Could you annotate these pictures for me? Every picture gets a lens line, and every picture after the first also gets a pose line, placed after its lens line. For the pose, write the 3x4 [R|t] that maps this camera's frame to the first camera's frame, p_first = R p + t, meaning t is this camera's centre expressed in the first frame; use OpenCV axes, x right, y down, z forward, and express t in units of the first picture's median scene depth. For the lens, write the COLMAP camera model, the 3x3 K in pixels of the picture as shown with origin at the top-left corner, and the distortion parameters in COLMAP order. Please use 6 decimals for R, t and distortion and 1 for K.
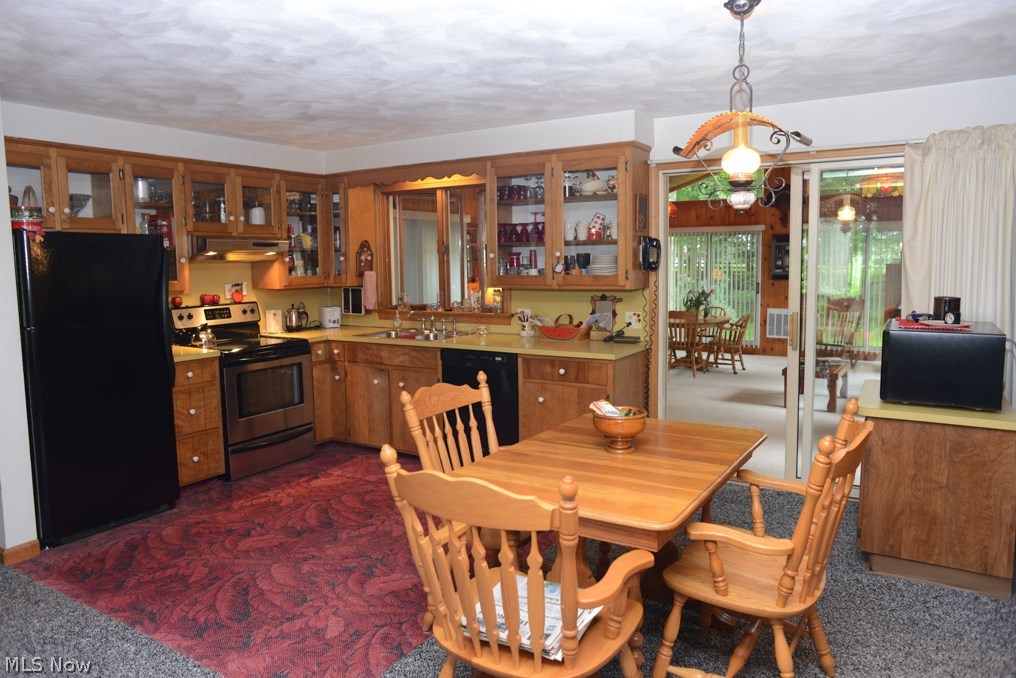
lens RADIAL K [[697.3, 0, 508.0], [0, 697.3, 339.0], [0, 0, 1]] dist [-0.003945, -0.000962]
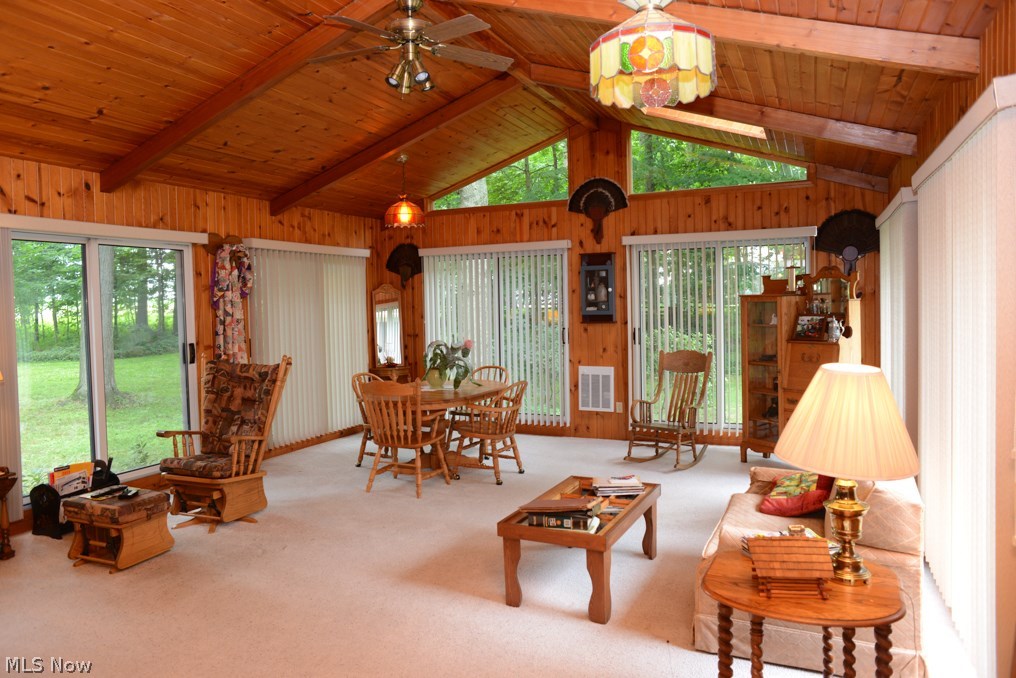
lens RADIAL K [[697.3, 0, 508.0], [0, 697.3, 339.0], [0, 0, 1]] dist [-0.003945, -0.000962]
pose [[0.992513, -0.018735, 0.120693, 0.227971], [0.025935, 0.997958, -0.058364, -0.032878], [-0.119353, 0.061057, 0.990973, 0.355805]]
